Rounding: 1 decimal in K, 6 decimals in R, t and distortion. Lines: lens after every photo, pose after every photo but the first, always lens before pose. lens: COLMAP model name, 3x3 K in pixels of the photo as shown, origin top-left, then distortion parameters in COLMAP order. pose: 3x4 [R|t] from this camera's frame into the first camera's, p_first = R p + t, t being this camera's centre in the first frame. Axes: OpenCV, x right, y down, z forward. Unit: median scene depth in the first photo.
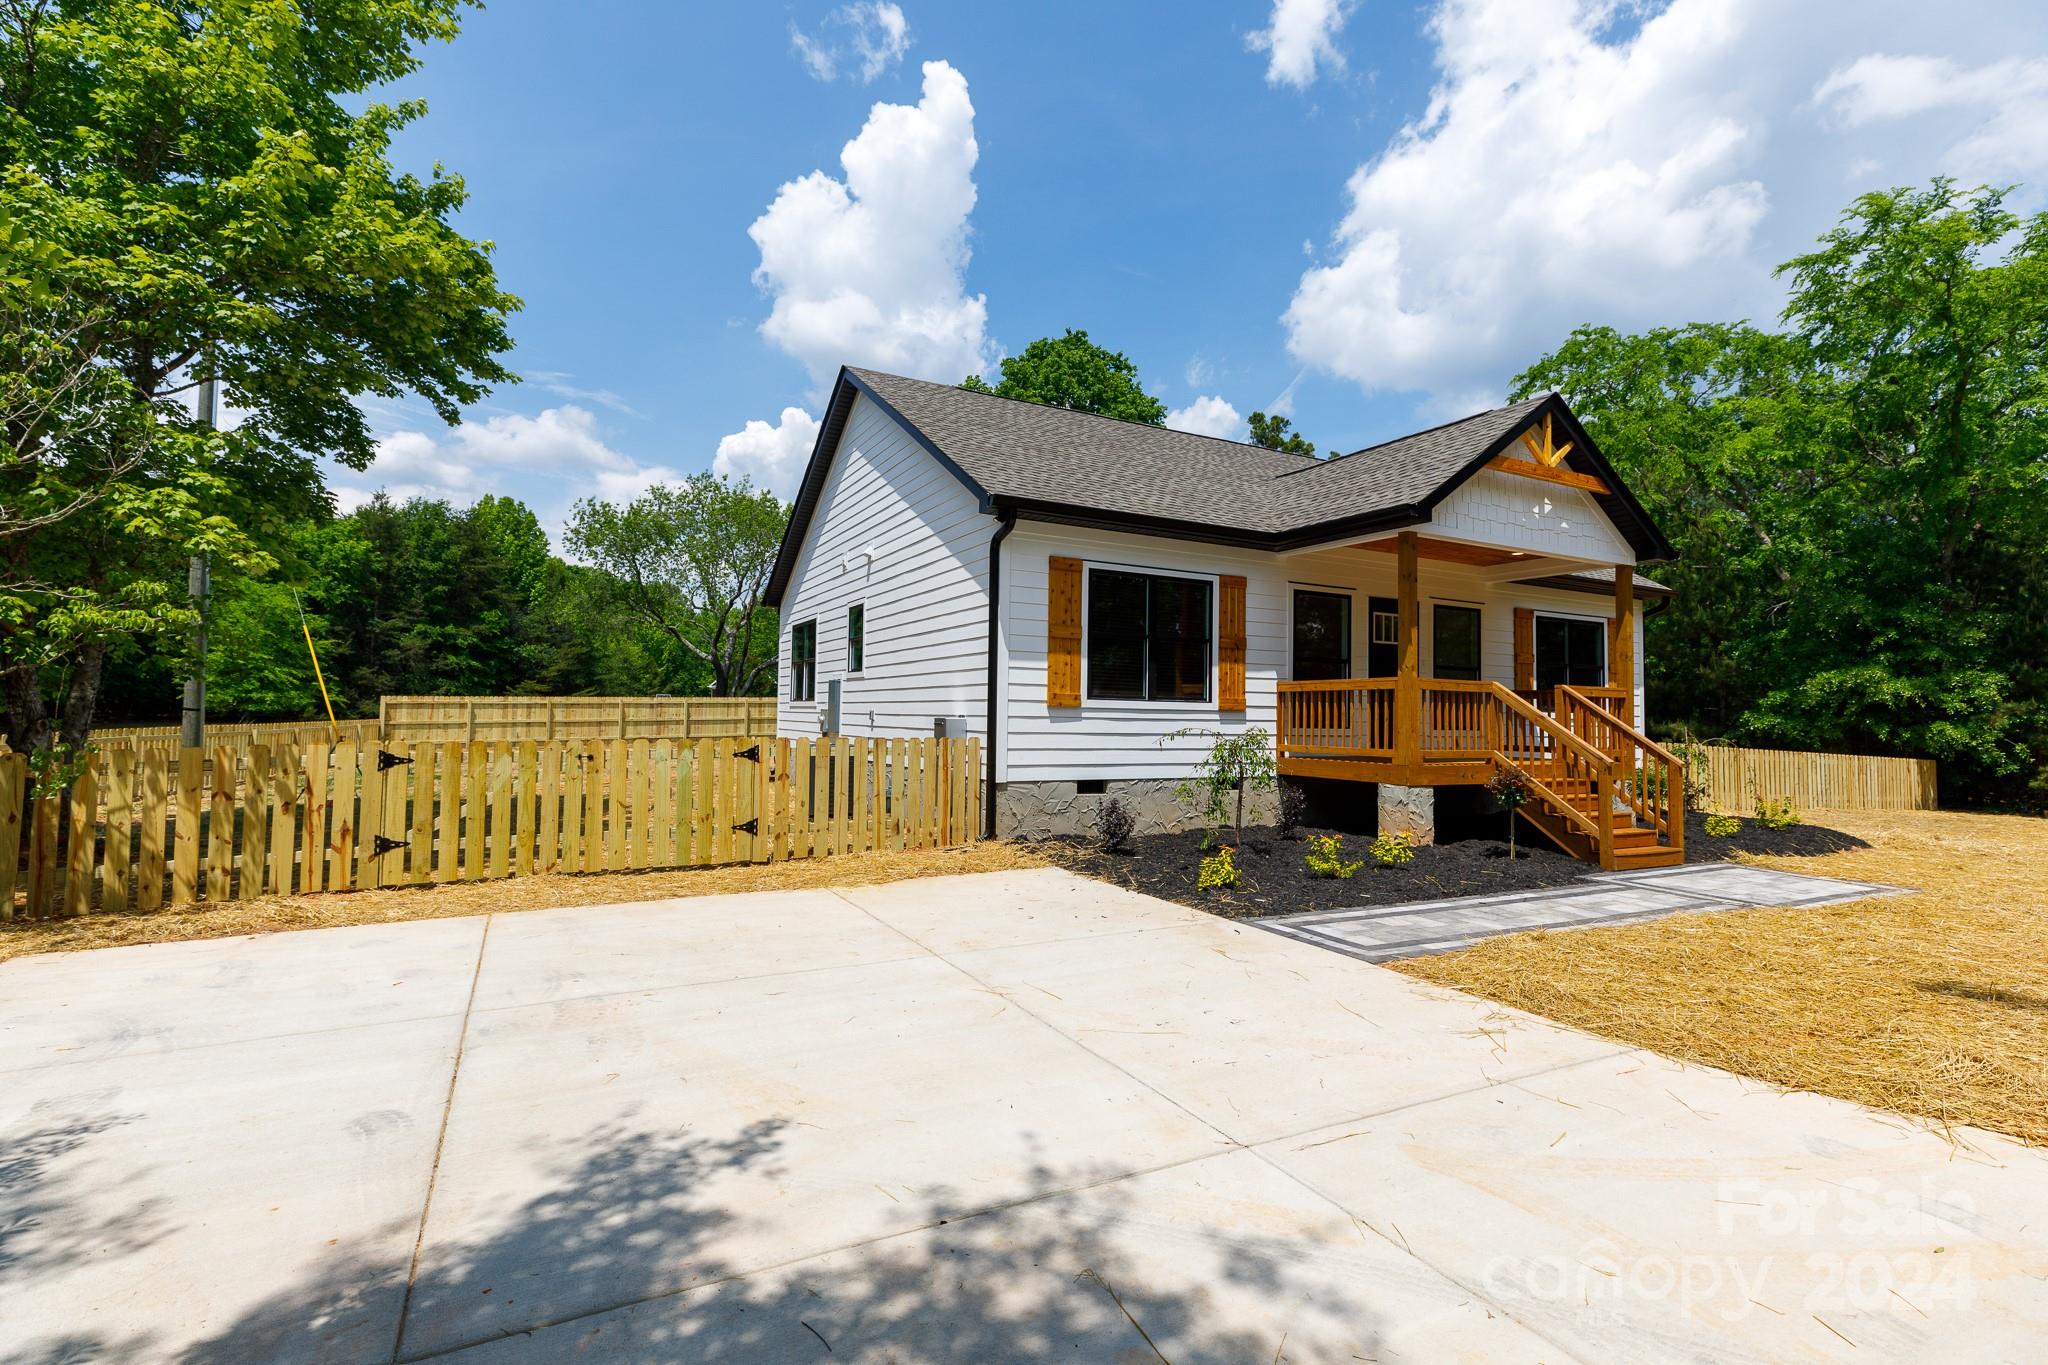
lens RADIAL K [[953.9, 0, 1025.8], [0, 953.9, 687.0], [0, 0, 1]] dist [-0.003734, 0.000202]
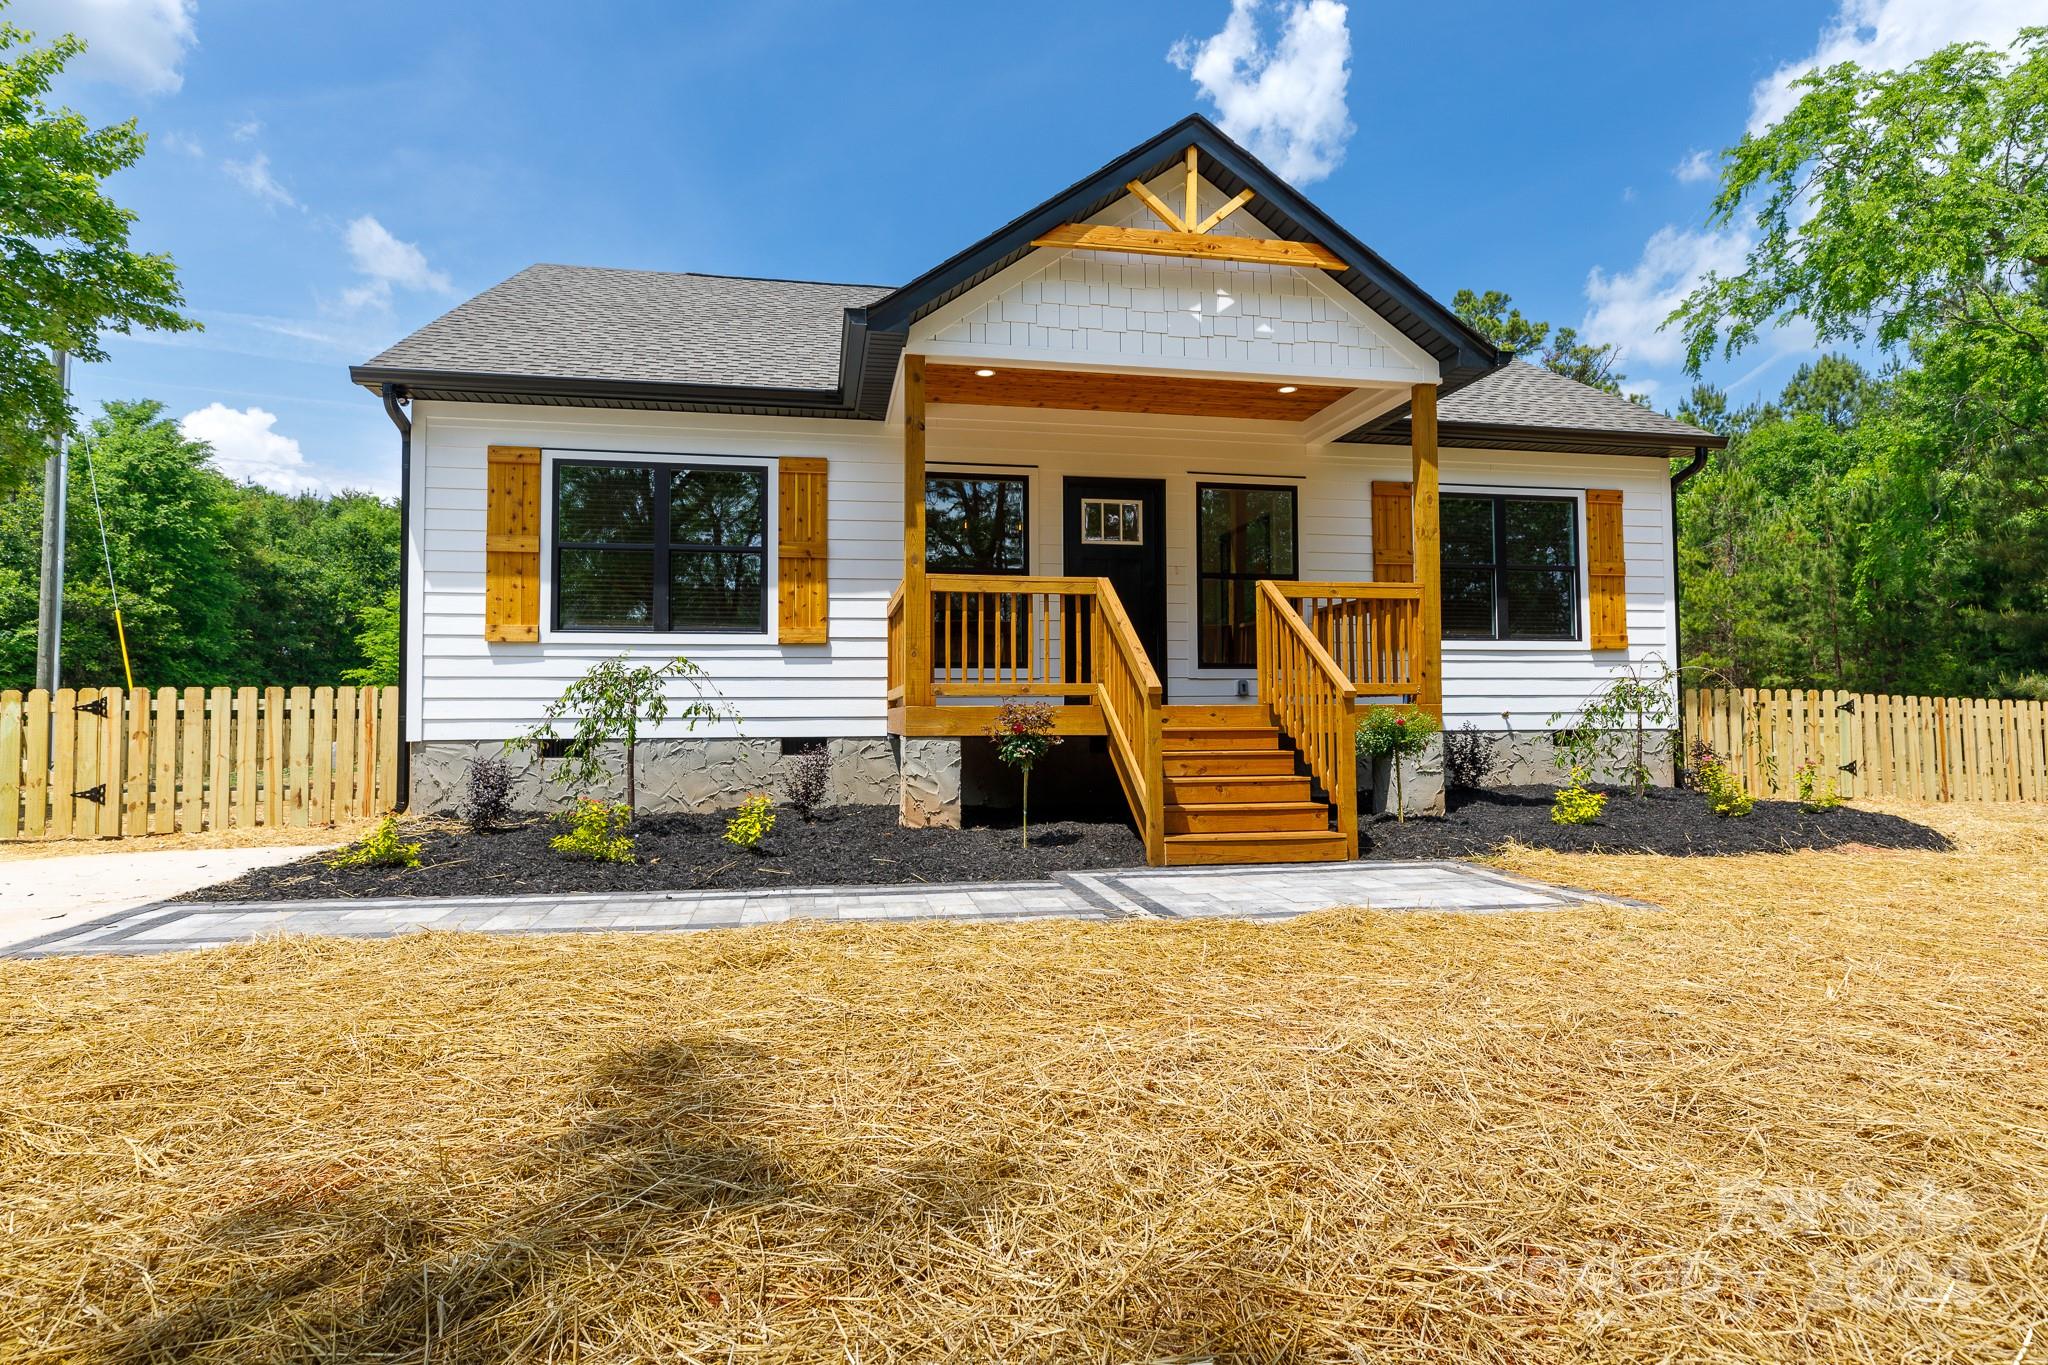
lens RADIAL K [[996.3, 0, 1025.7], [0, 996.3, 666.5], [0, 0, 1]] dist [-0.000628, -0.001554]
pose [[0.950709, -0.015073, -0.309719, 0.614115], [0.025547, 0.999230, 0.029790, 0.023352], [0.309031, -0.036234, 0.950361, 0.337066]]
